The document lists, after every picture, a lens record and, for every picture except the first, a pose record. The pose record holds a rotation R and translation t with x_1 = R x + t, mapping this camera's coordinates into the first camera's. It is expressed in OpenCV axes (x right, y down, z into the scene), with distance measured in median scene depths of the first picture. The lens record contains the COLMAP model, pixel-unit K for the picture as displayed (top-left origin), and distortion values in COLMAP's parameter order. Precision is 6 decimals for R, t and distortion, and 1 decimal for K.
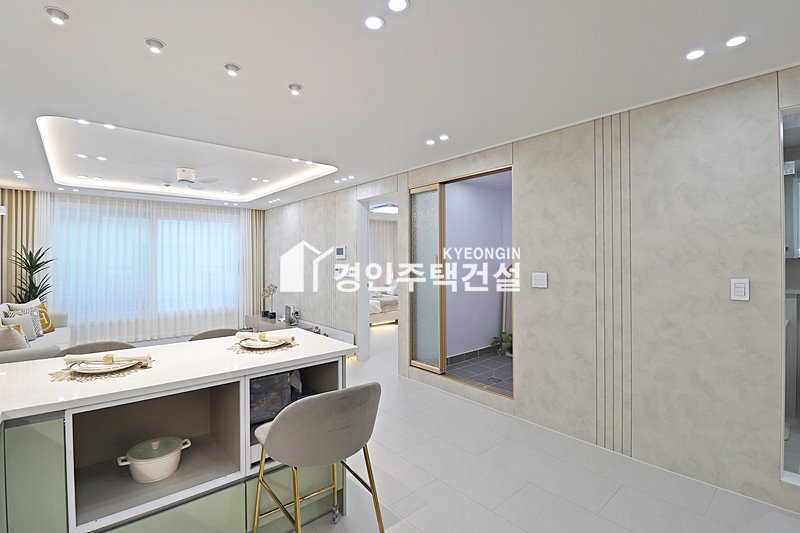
lens RADIAL K [[368.7, 0, 402.0], [0, 368.7, 258.9], [0, 0, 1]] dist [-0.004239, -0.012294]
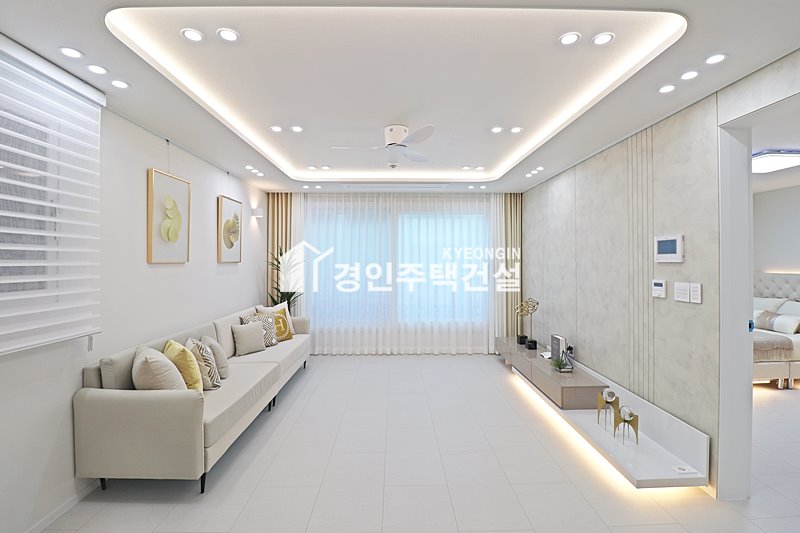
lens RADIAL K [[368.7, 0, 401.6], [0, 368.7, 259.2], [0, 0, 1]] dist [-0.004239, -0.012294]
pose [[0.764791, 0.000526, -0.644278, -0.138178], [0.000800, 0.999998, 0.001766, -0.006004], [0.644278, -0.001866, 0.764789, 0.459398]]
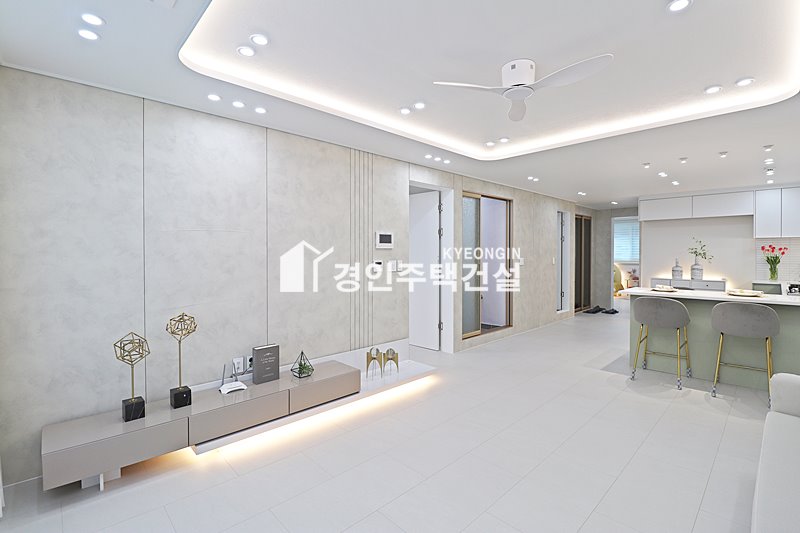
lens RADIAL K [[368.7, 0, 397.2], [0, 368.7, 258.5], [0, 0, 1]] dist [-0.004239, -0.012294]
pose [[-0.043108, -0.009988, 0.999020, -1.018189], [-0.001524, 0.999950, 0.009932, 0.013840], [-0.999069, -0.001094, -0.043121, 1.112018]]
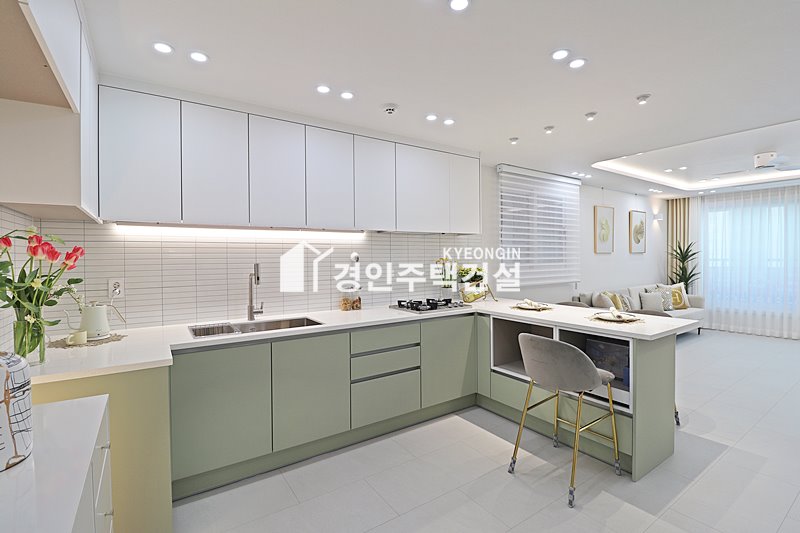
lens RADIAL K [[368.7, 0, 399.0], [0, 368.7, 259.4], [0, 0, 1]] dist [-0.004239, -0.012294]
pose [[-0.130338, 0.011875, -0.991399, 0.415479], [0.011238, 0.999882, 0.010500, 0.002874], [0.991406, -0.009772, -0.130456, 0.183364]]
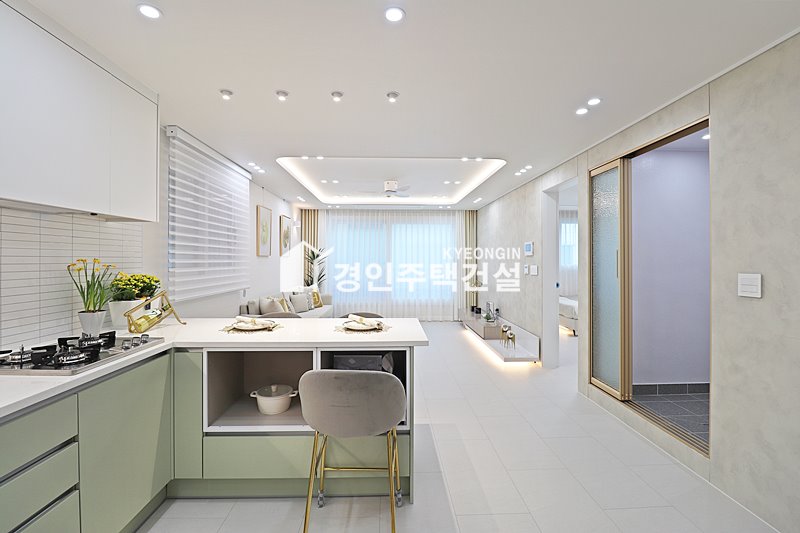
lens RADIAL K [[368.7, 0, 401.5], [0, 368.7, 257.0], [0, 0, 1]] dist [-0.004239, -0.012294]
pose [[0.776378, -0.000356, -0.630268, 0.189112], [-0.001793, 0.999995, -0.002774, 0.006831], [0.630265, 0.003284, 0.776373, 0.076810]]
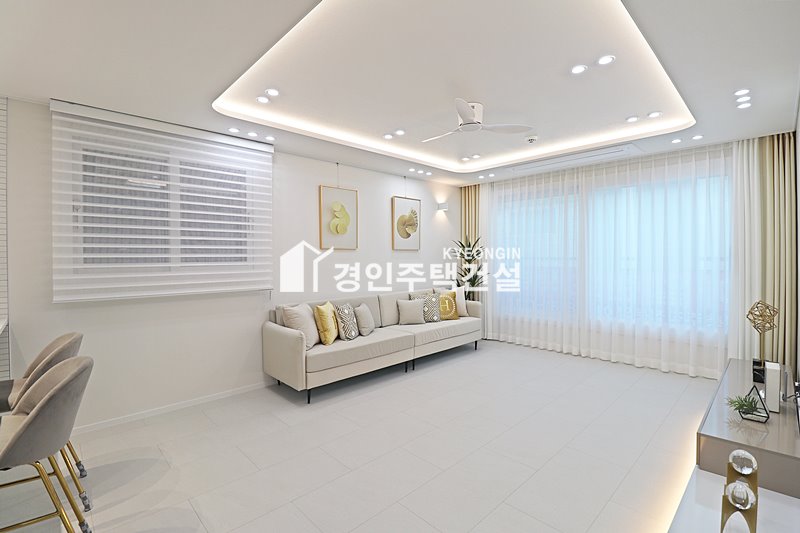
lens RADIAL K [[368.7, 0, 398.9], [0, 368.7, 258.9], [0, 0, 1]] dist [-0.004239, -0.012294]
pose [[0.044106, 0.010917, -0.998967, 0.057241], [0.009859, 0.999887, 0.011362, 0.016502], [0.998978, -0.010350, 0.043994, 0.788153]]
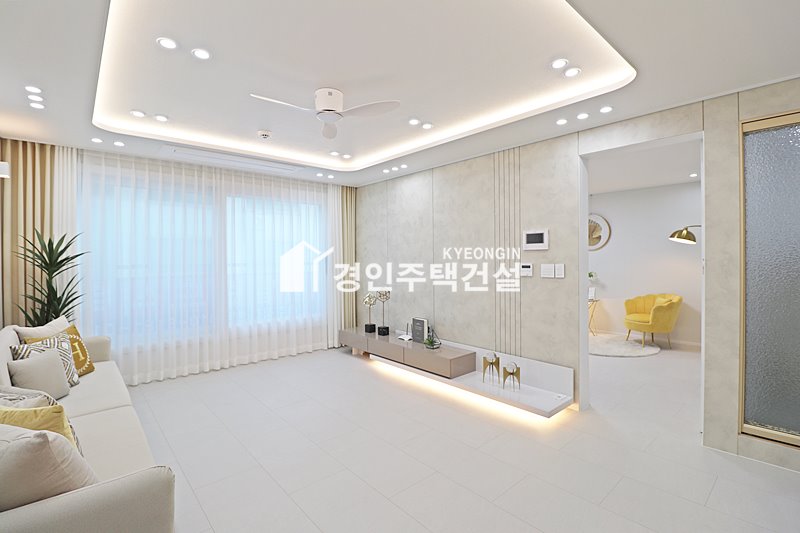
lens RADIAL K [[368.7, 0, 402.1], [0, 368.7, 260.4], [0, 0, 1]] dist [-0.004239, -0.012294]
pose [[0.999969, -0.003992, 0.006791, -0.447150], [0.003917, 0.999930, 0.011134, 0.011335], [-0.006835, -0.011107, 0.999915, 0.392057]]
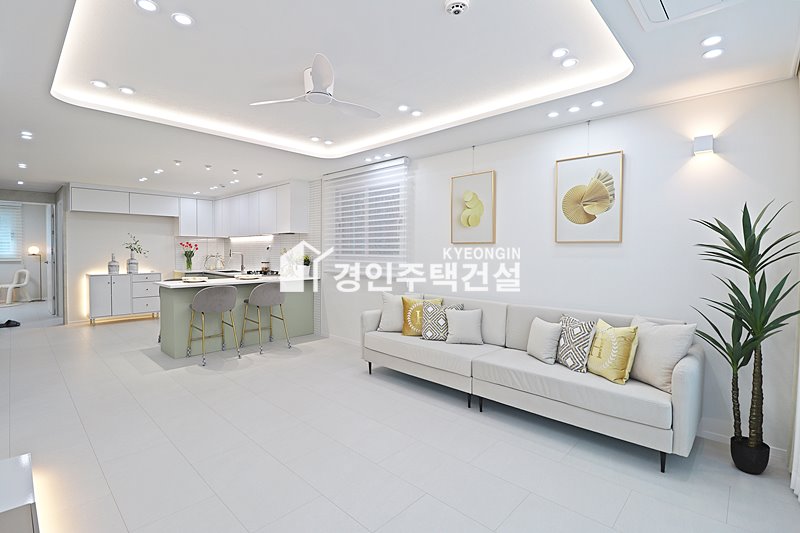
lens RADIAL K [[368.7, 0, 404.2], [0, 368.7, 260.8], [0, 0, 1]] dist [-0.004239, -0.012294]
pose [[-0.995003, 0.001655, -0.099834, -0.618733], [-0.000852, 0.999686, 0.025059, 0.018890], [0.099844, 0.025018, -0.994689, 1.458908]]
